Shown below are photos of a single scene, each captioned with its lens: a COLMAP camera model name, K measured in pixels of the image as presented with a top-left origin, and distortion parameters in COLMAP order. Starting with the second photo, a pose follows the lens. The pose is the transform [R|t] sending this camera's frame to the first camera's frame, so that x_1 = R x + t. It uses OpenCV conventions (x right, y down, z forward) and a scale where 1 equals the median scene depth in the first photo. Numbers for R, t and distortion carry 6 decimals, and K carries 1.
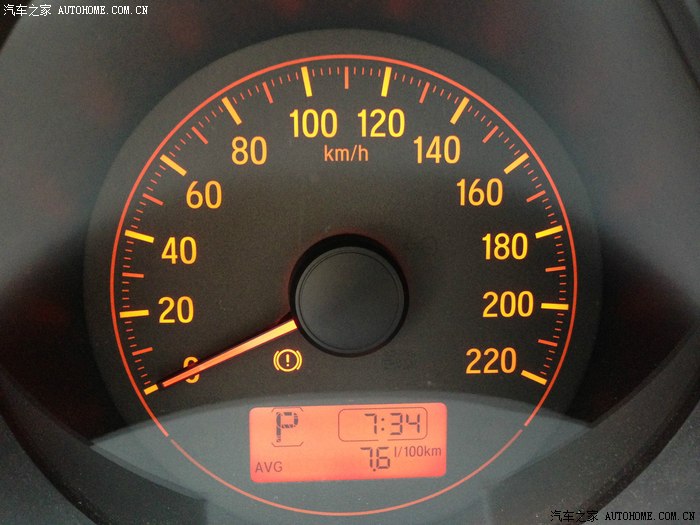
lens RADIAL K [[671.1, 0, 352.9], [0, 671.1, 263.5], [0, 0, 1]] dist [0.050566, 0.000000]
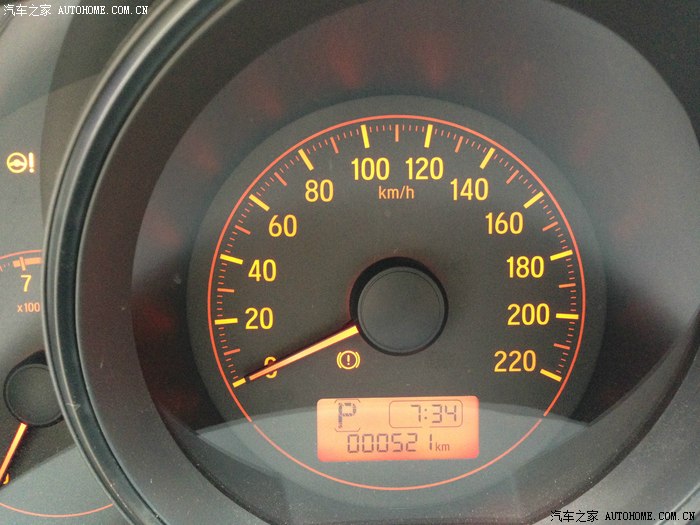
lens RADIAL K [[671.1, 0, 347.2], [0, 671.1, 261.7], [0, 0, 1]] dist [0.050566, 0.000000]
pose [[0.999768, -0.001682, -0.021486, -0.073603], [0.000613, 0.998768, -0.049622, 0.026035], [0.021543, 0.049598, 0.998537, -0.238502]]
